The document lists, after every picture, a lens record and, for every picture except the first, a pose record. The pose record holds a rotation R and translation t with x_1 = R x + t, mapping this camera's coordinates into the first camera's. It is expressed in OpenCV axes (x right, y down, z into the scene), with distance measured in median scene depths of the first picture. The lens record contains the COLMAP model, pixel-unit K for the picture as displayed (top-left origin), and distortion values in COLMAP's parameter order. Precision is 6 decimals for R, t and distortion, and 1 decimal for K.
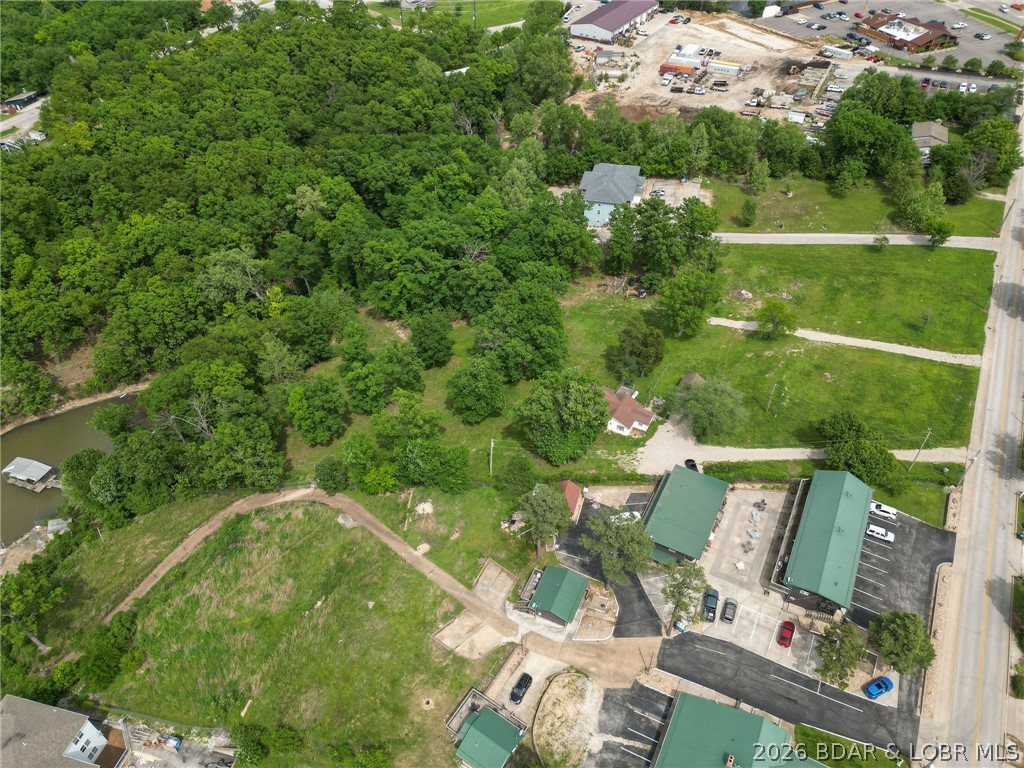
lens RADIAL K [[719.9, 0, 517.5], [0, 719.9, 366.1], [0, 0, 1]] dist [0.062897, -0.053940]
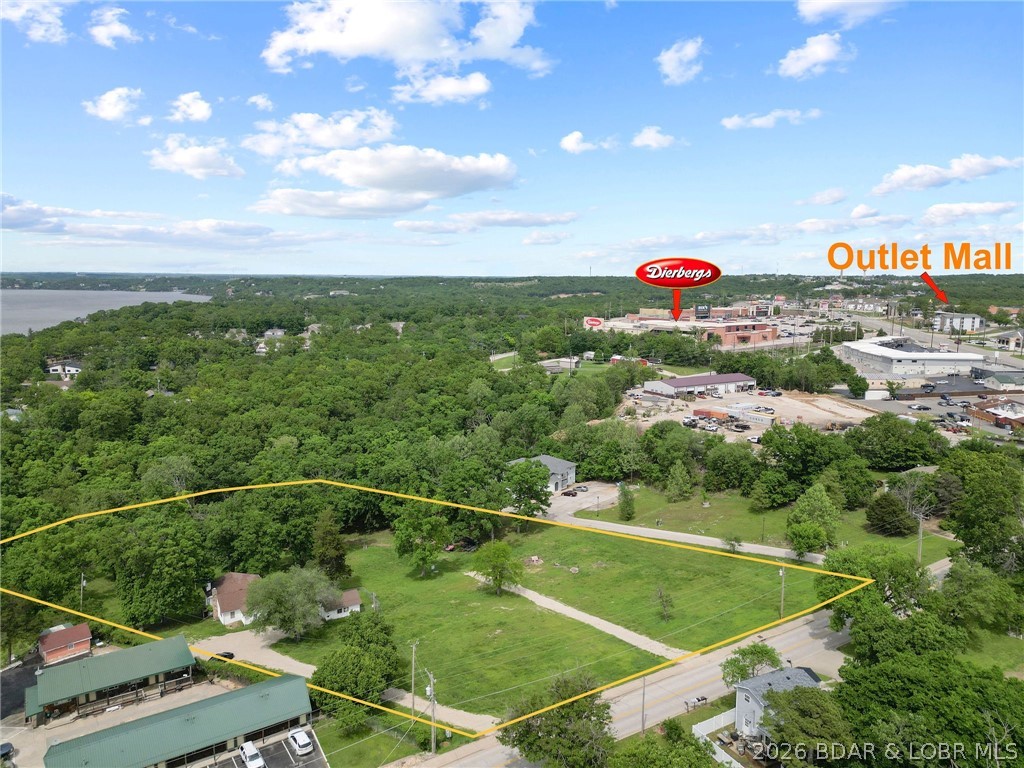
lens RADIAL K [[719.3, 0, 514.4], [0, 719.3, 356.6], [0, 0, 1]] dist [0.091463, -0.096247]
pose [[0.880809, 0.058383, -0.469859, 0.603940], [-0.316816, 0.810147, -0.493244, 0.113836], [0.351857, 0.583312, 0.732081, 0.231904]]
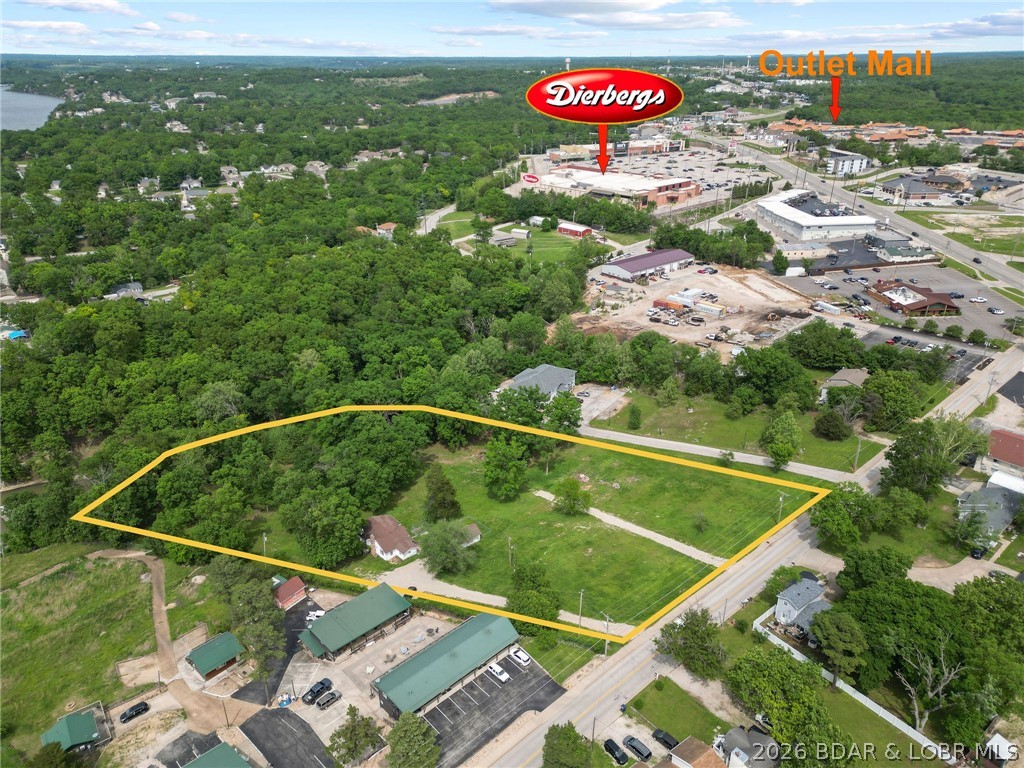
lens RADIAL K [[719.3, 0, 514.4], [0, 719.3, 356.6], [0, 0, 1]] dist [0.091463, -0.096247]
pose [[0.945567, 0.124235, -0.300780, 0.473373], [-0.214898, 0.932451, -0.290438, 0.062511], [0.244380, 0.339265, 0.908393, -0.074202]]
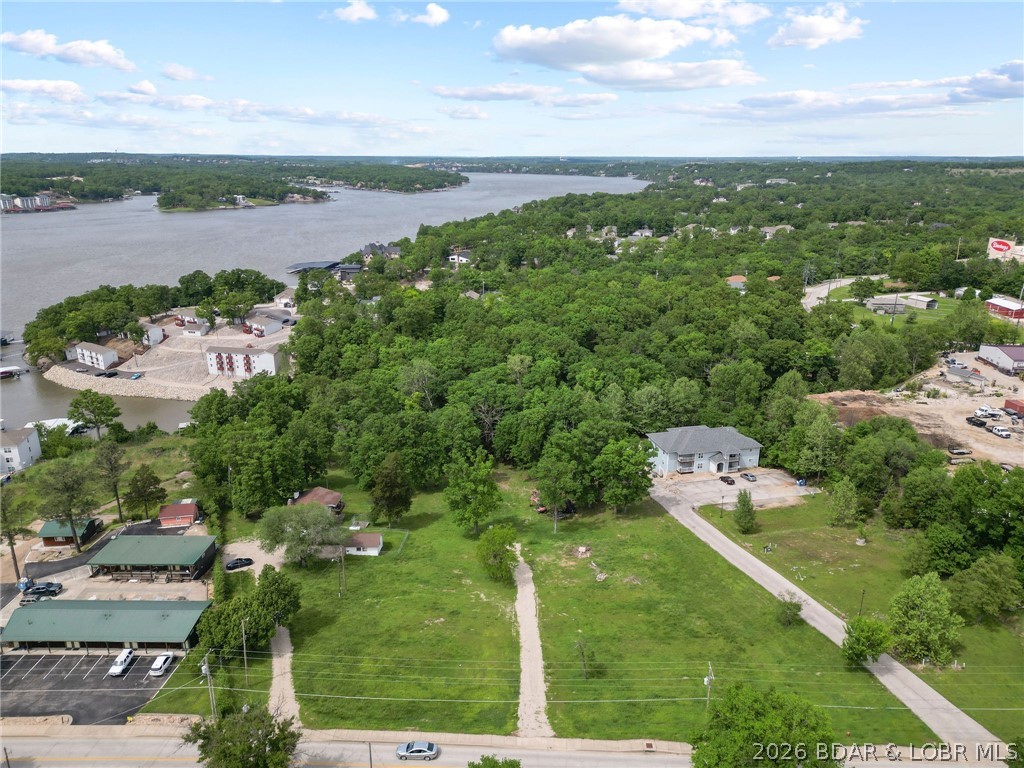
lens RADIAL K [[719.9, 0, 517.5], [0, 719.9, 366.1], [0, 0, 1]] dist [0.062897, -0.053940]
pose [[0.462395, 0.250404, -0.850581, 0.796491], [-0.588850, 0.803923, -0.083444, -0.139693], [0.662907, 0.539449, 0.519180, 0.416360]]
